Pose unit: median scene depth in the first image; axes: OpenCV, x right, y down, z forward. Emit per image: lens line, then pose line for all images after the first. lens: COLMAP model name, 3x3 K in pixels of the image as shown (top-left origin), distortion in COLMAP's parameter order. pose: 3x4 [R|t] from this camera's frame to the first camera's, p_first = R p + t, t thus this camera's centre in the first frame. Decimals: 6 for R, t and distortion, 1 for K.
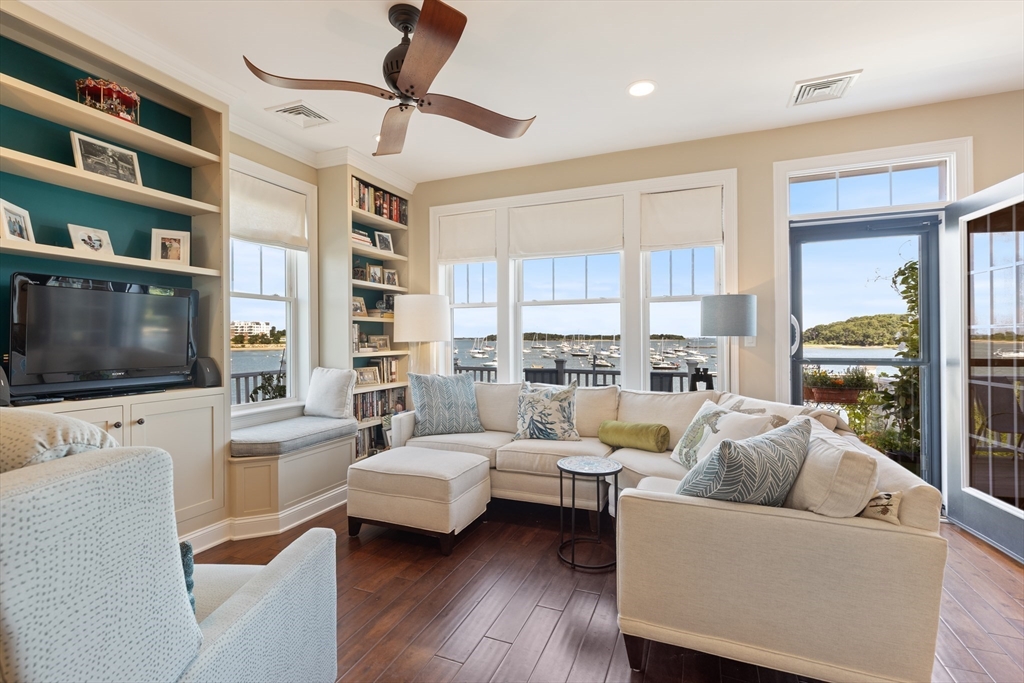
lens RADIAL K [[467.3, 0, 513.2], [0, 467.3, 339.1], [0, 0, 1]] dist [-0.003331, -0.000195]
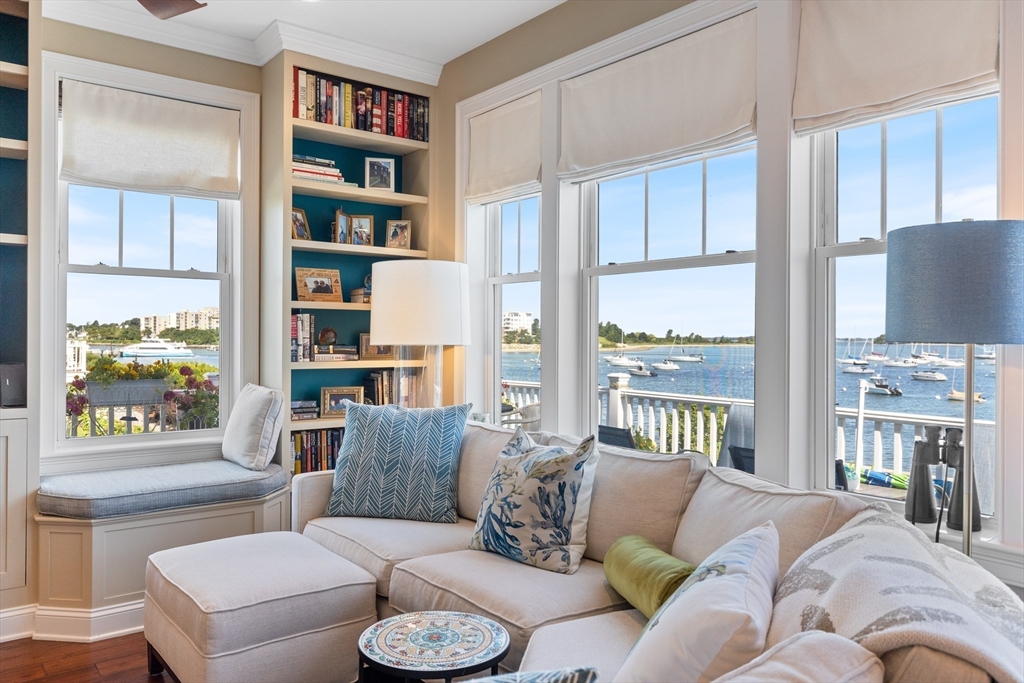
lens RADIAL K [[748.5, 0, 512.4], [0, 748.5, 340.6], [0, 0, 1]] dist [-0.015366, 0.004774]
pose [[0.870167, 0.011594, -0.492620, 0.355171], [-0.010348, 0.999933, 0.005254, -0.005745], [0.492648, 0.000526, 0.870229, 0.282942]]
